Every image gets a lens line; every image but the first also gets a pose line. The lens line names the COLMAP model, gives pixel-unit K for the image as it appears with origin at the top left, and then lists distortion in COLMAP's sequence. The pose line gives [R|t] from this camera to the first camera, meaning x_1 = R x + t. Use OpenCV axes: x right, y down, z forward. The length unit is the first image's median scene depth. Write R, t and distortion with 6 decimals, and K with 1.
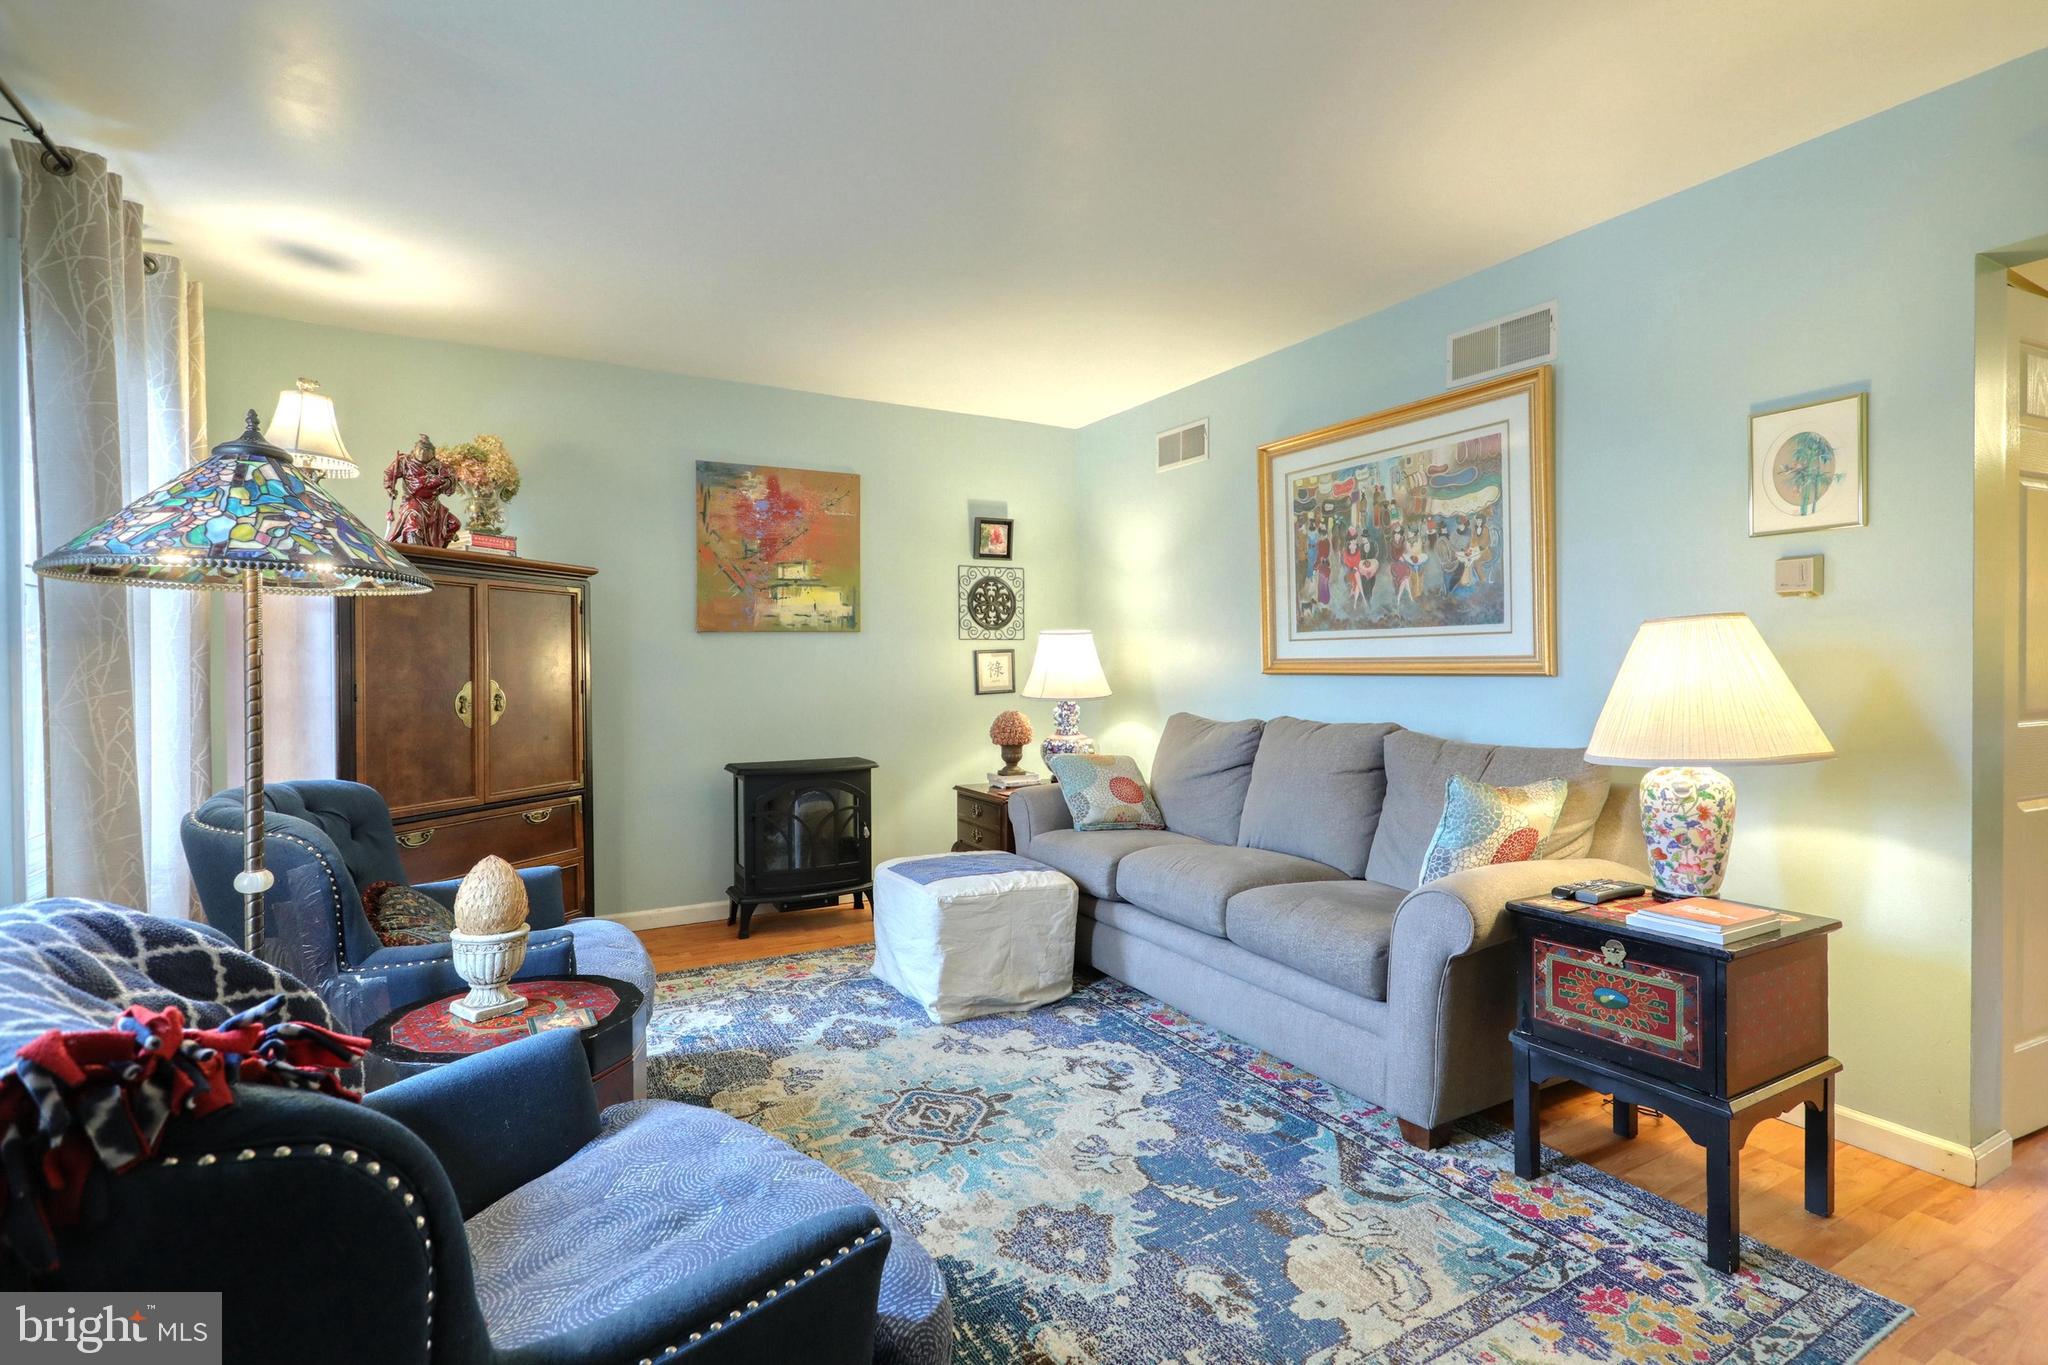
lens RADIAL K [[966.3, 0, 1010.5], [0, 966.3, 686.3], [0, 0, 1]] dist [-0.004289, 0.004053]
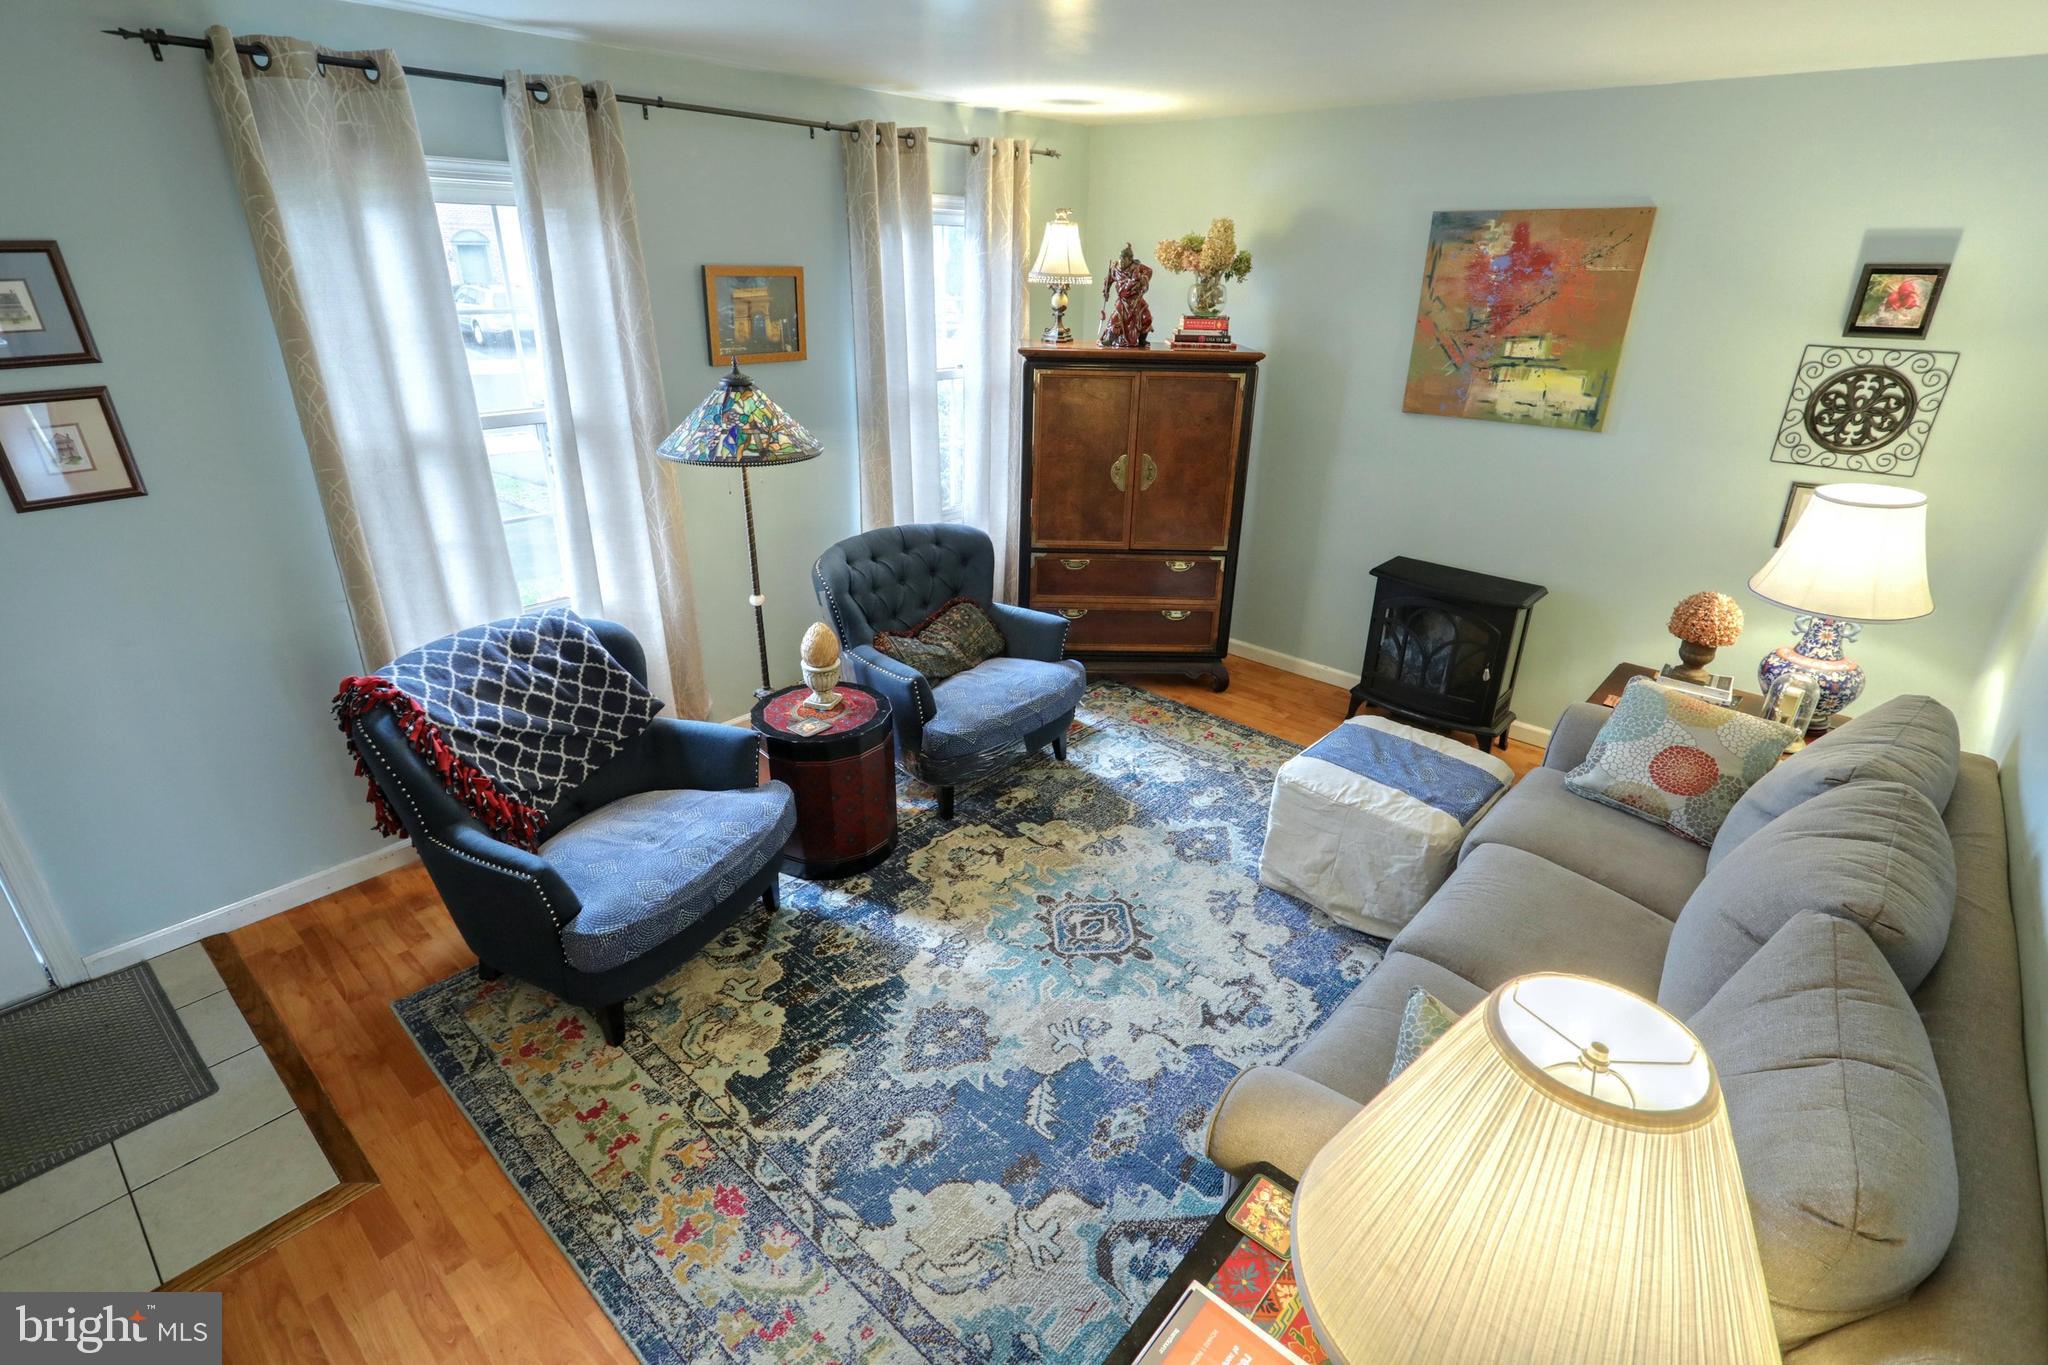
lens RADIAL K [[966.3, 0, 1062.5], [0, 966.3, 682.6], [0, 0, 1]] dist [-0.004289, 0.004053]
pose [[0.345577, 0.394004, -0.851668, 0.470181], [-0.038046, 0.912720, 0.406810, -0.186365], [0.937619, -0.108182, 0.330405, 0.345936]]
